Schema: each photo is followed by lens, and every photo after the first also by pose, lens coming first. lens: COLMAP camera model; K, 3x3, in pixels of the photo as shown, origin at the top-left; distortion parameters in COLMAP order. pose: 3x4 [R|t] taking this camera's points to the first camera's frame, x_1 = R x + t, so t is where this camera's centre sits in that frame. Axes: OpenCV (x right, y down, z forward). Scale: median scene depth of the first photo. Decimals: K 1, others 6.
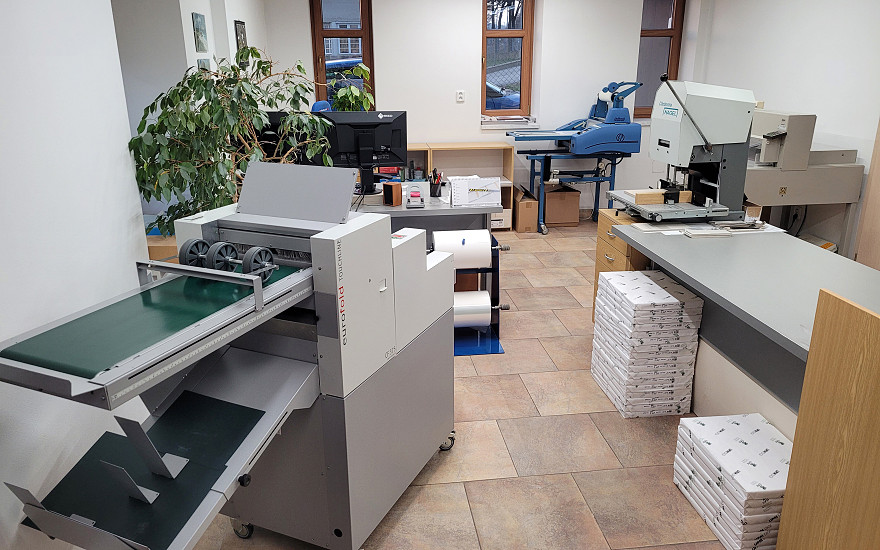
lens RADIAL K [[661.8, 0, 440.2], [0, 661.8, 272.4], [0, 0, 1]] dist [0.051330, -0.027310]
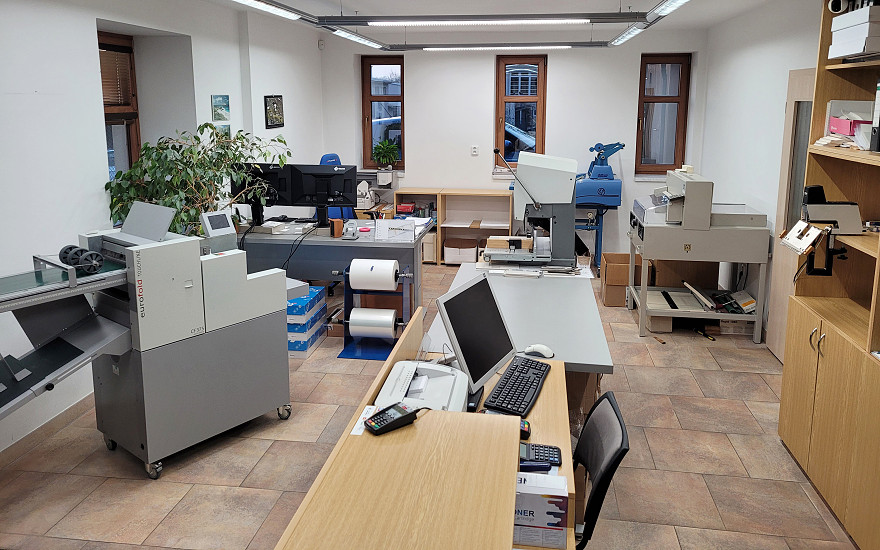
lens RADIAL K [[661.8, 0, 439.0], [0, 661.8, 216.1], [0, 0, 1]] dist [0.051330, -0.027310]
pose [[0.961579, 0.054105, -0.269143, 0.497255], [-0.090787, 0.987898, -0.125763, 0.003408], [0.259081, 0.145365, 0.954854, -0.199353]]
